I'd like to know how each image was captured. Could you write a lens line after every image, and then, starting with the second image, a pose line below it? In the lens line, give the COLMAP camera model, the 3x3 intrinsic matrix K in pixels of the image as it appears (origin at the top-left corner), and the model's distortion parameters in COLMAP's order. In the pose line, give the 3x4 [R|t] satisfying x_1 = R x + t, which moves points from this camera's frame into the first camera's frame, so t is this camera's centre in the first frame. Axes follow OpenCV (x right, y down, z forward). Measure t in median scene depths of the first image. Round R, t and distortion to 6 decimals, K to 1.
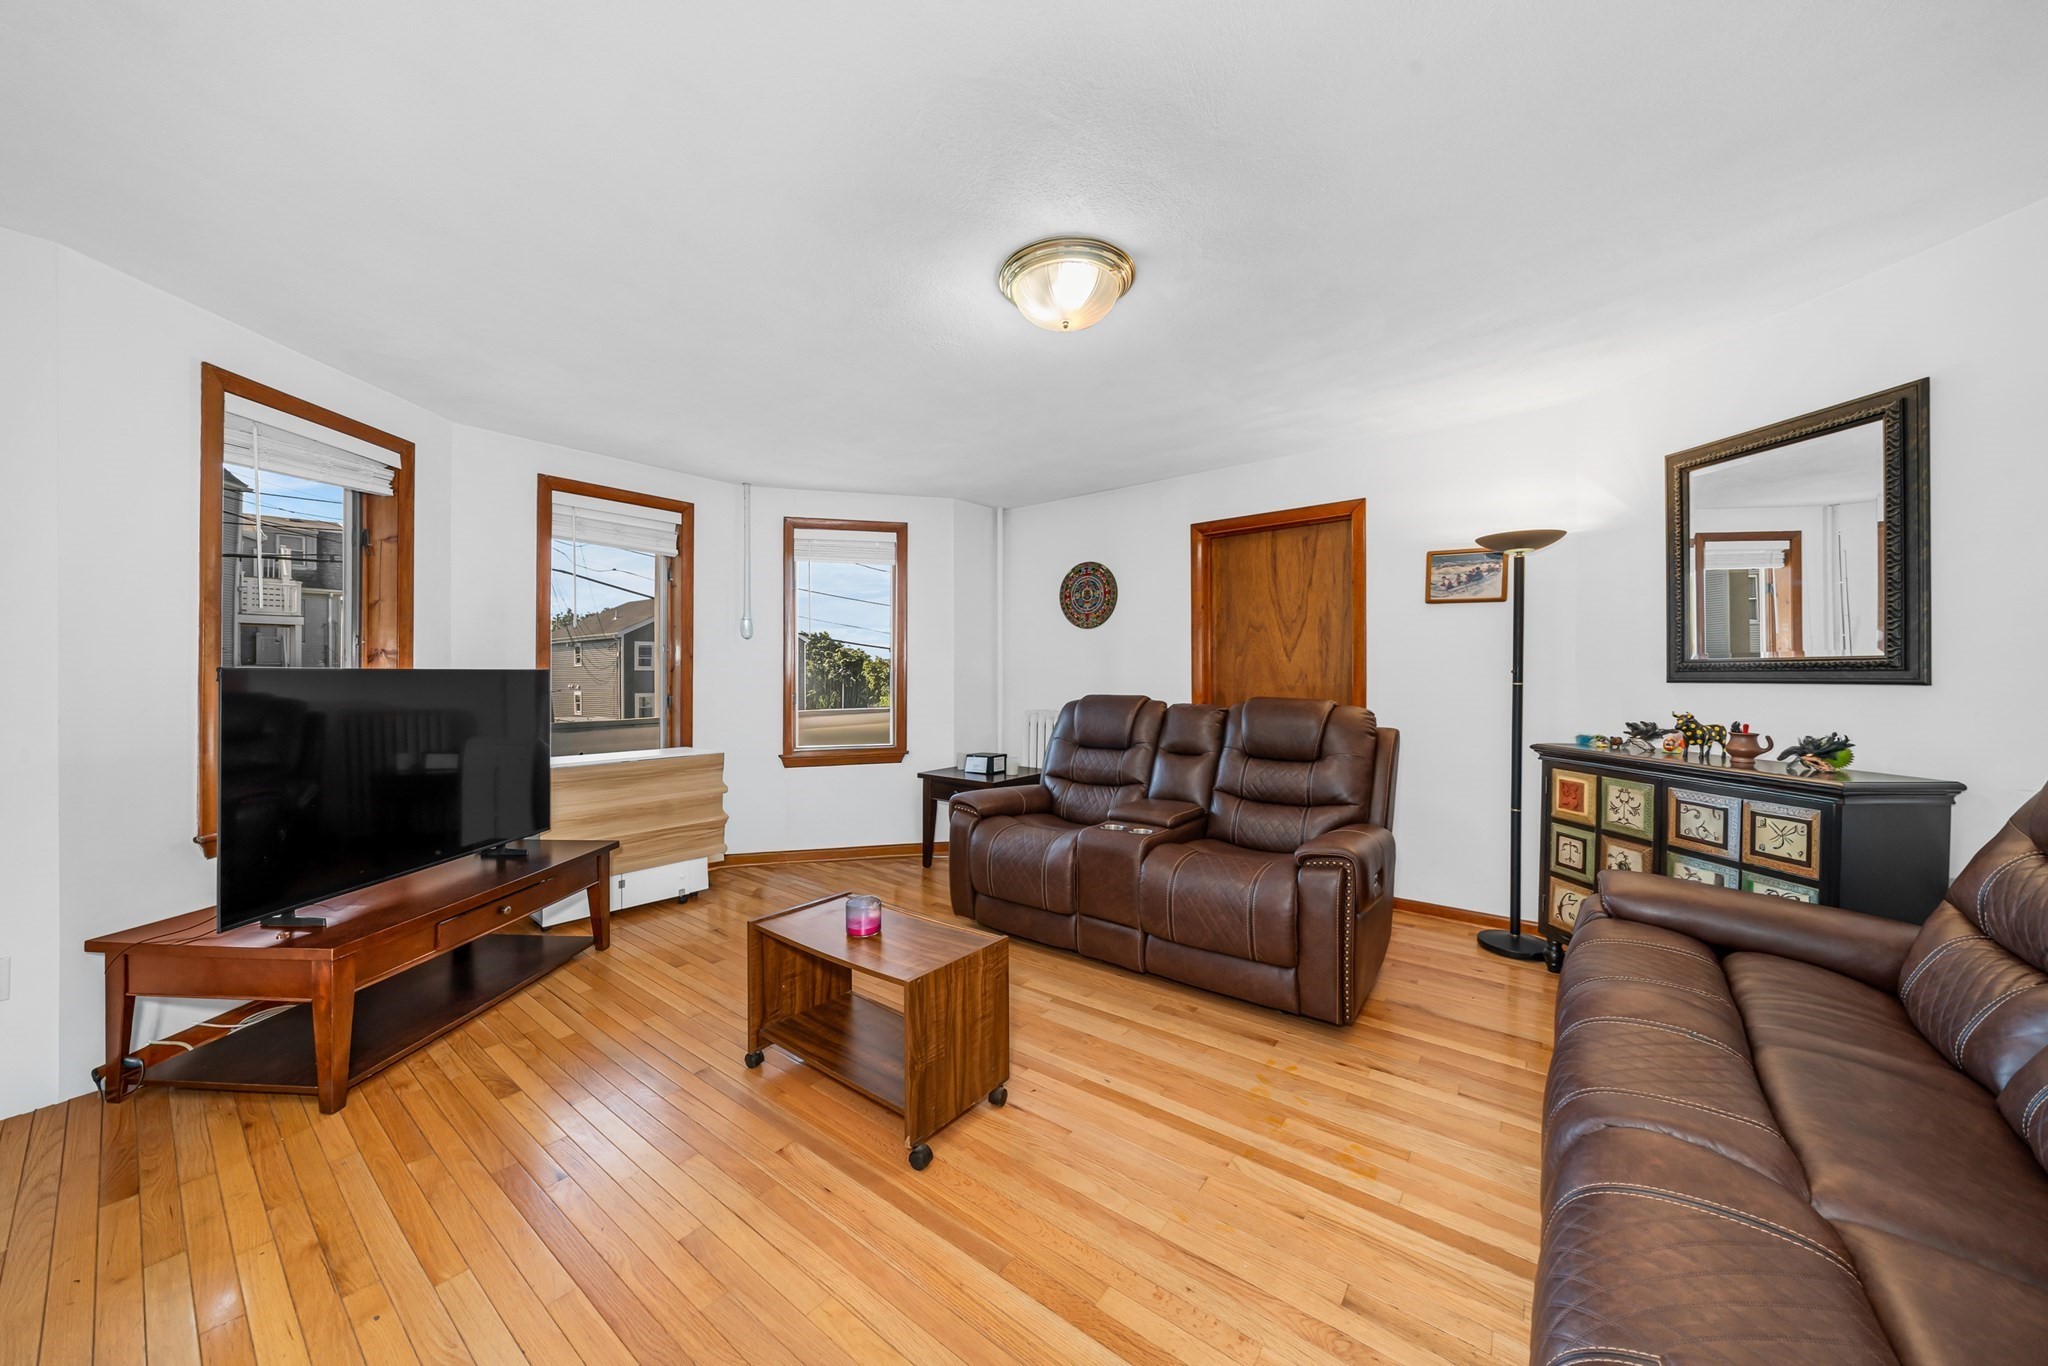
lens RADIAL K [[702.1, 0, 1027.4], [0, 702.1, 675.8], [0, 0, 1]] dist [-0.002841, -0.000501]
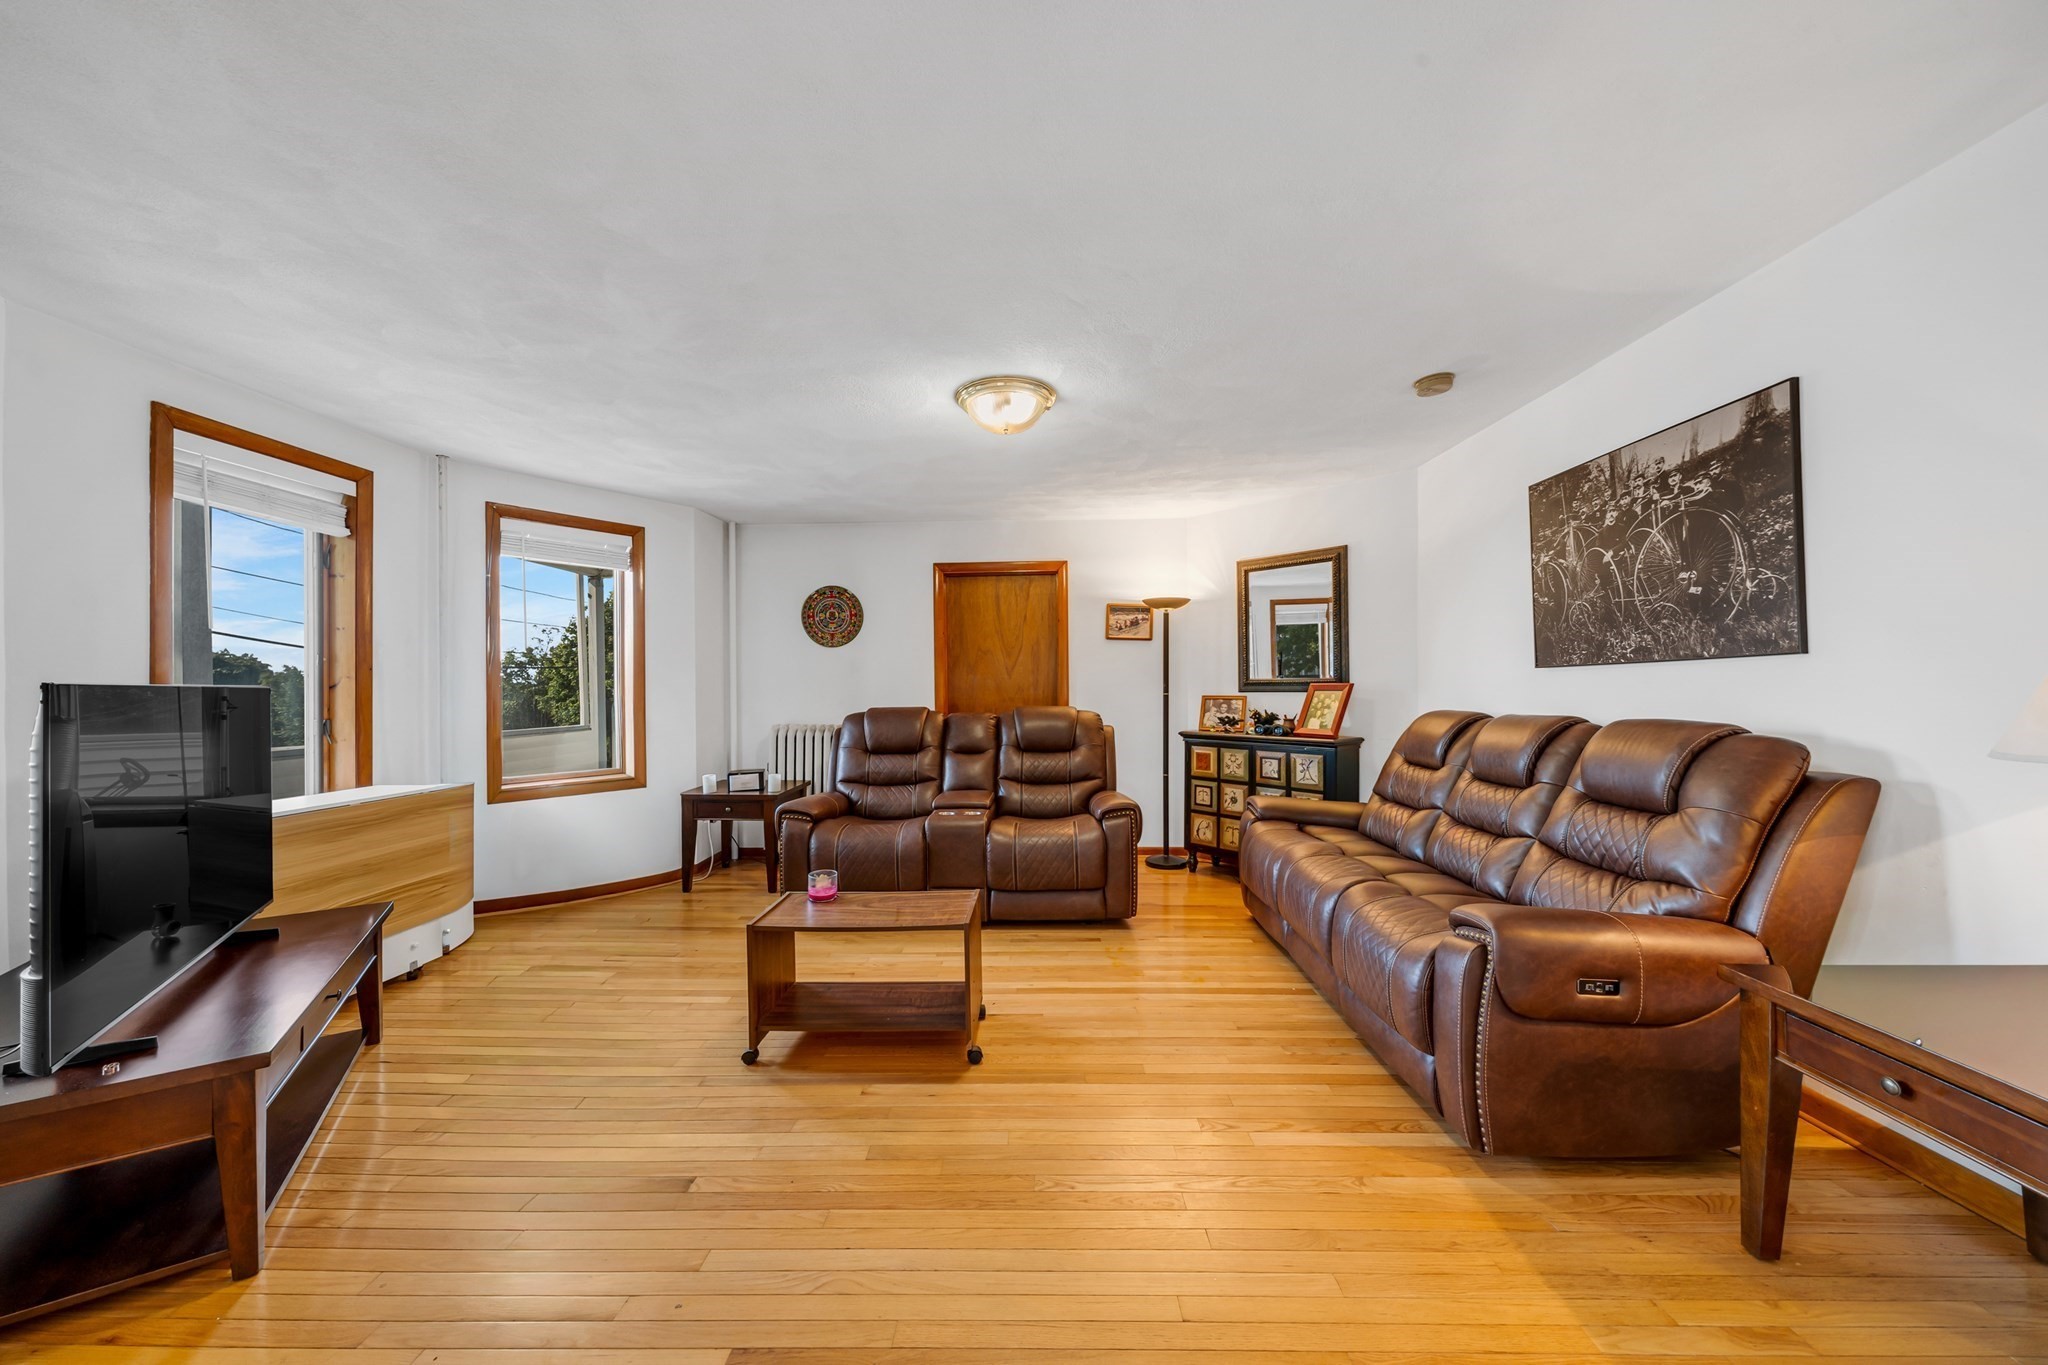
lens RADIAL K [[702.1, 0, 1026.7], [0, 702.1, 683.6], [0, 0, 1]] dist [-0.002841, -0.000501]
pose [[0.801776, -0.000368, 0.597624, -0.456596], [0.005857, 0.999957, -0.007243, -0.001570], [-0.597596, 0.009308, 0.801743, -0.065904]]
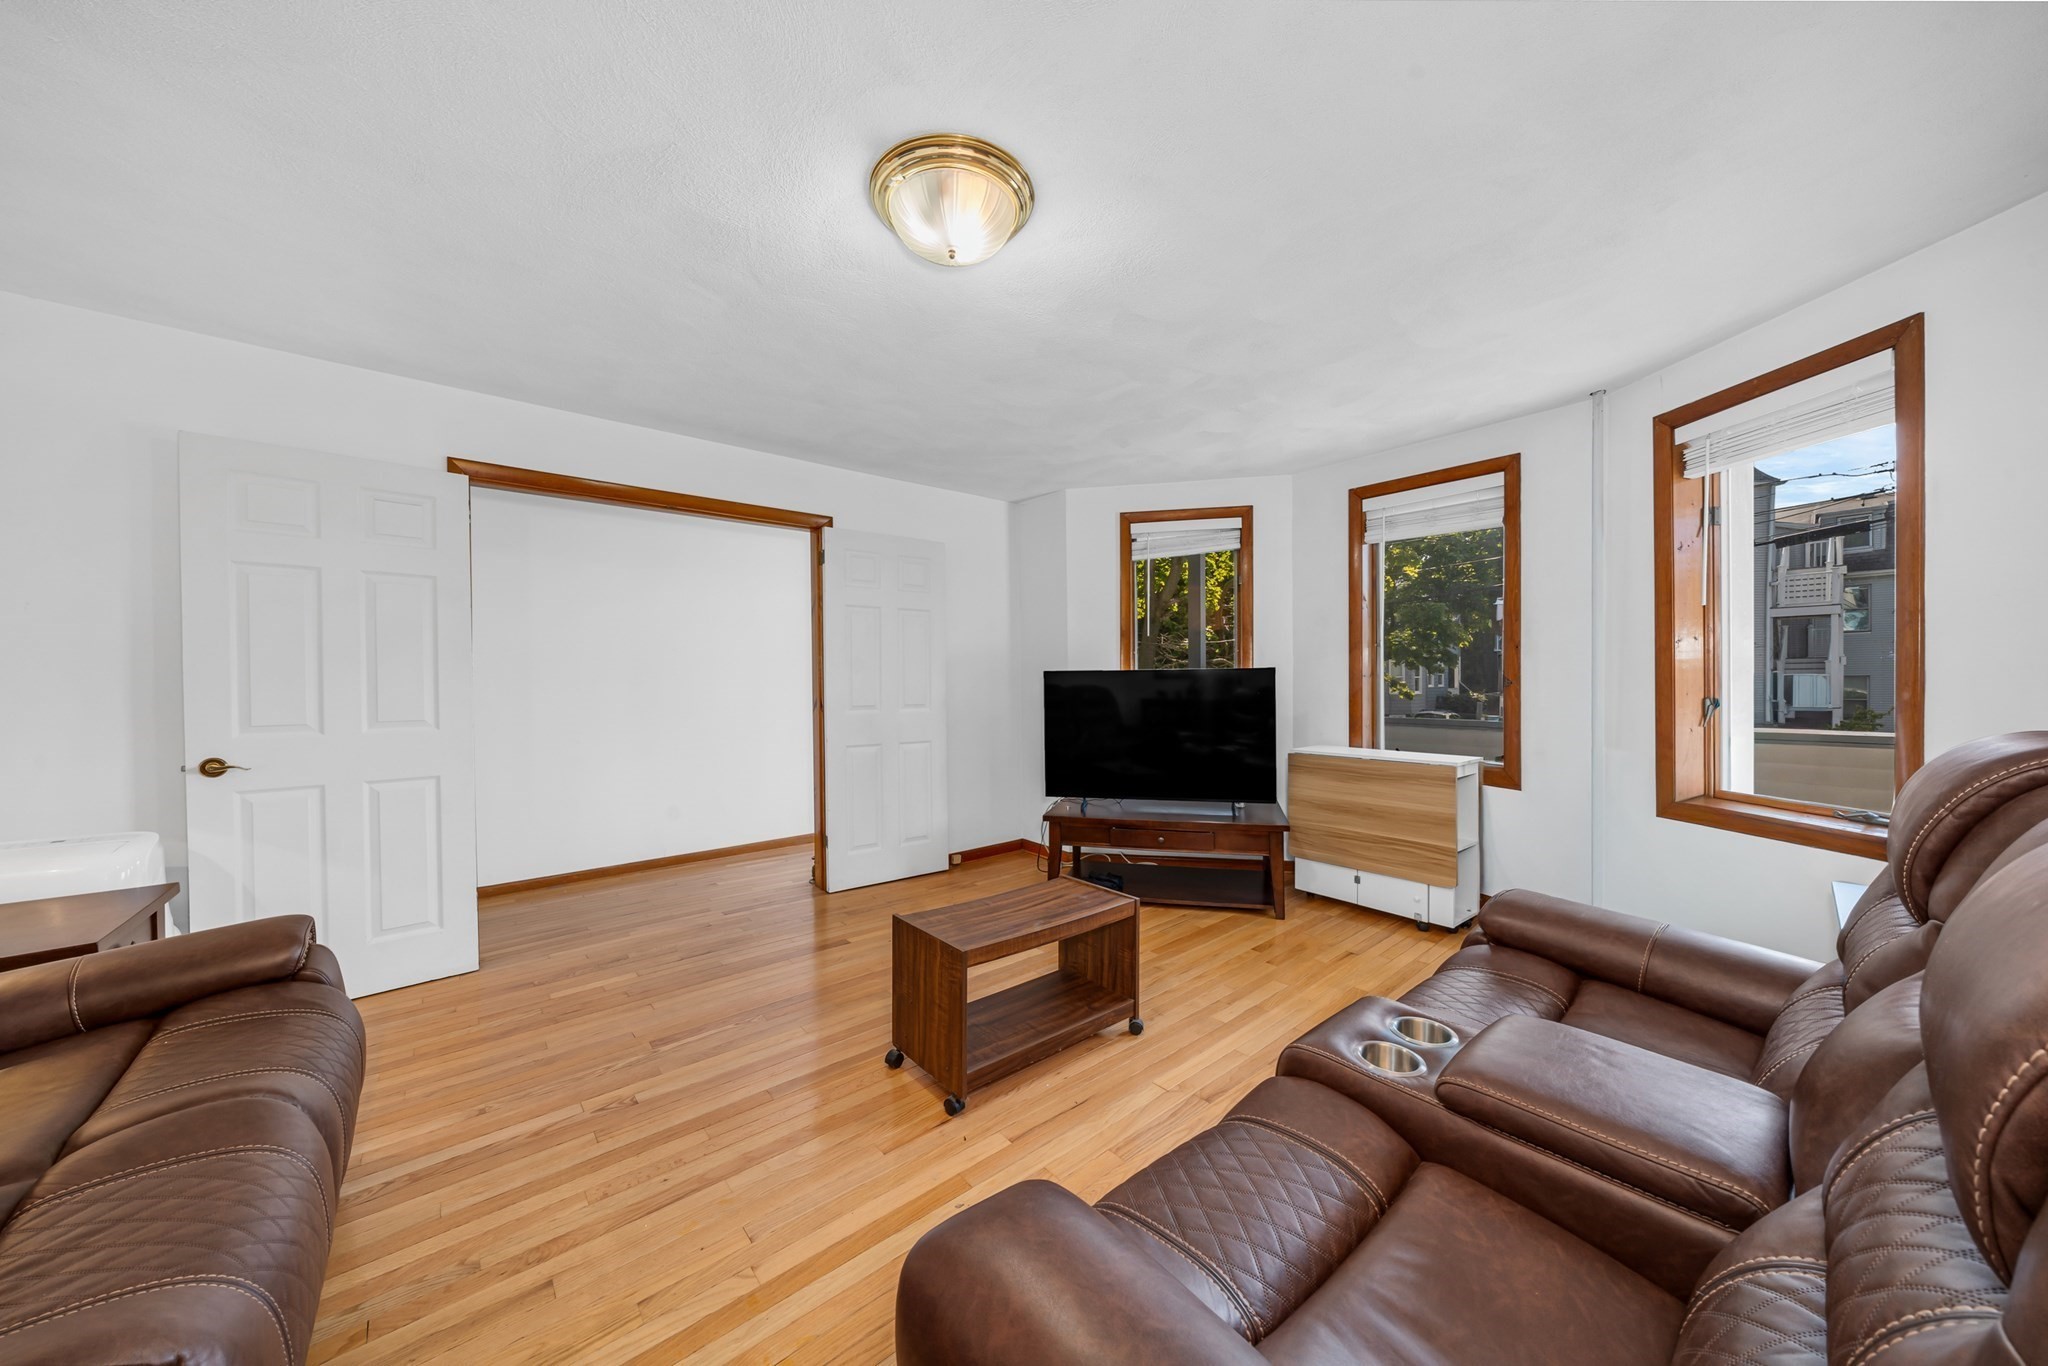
lens RADIAL K [[702.1, 0, 1015.4], [0, 702.1, 683.9], [0, 0, 1]] dist [-0.002841, -0.000501]
pose [[-0.222758, 0.011676, -0.974804, 0.534787], [0.009631, 0.999906, 0.009776, 0.001743], [0.974826, -0.007210, -0.222849, 0.785595]]
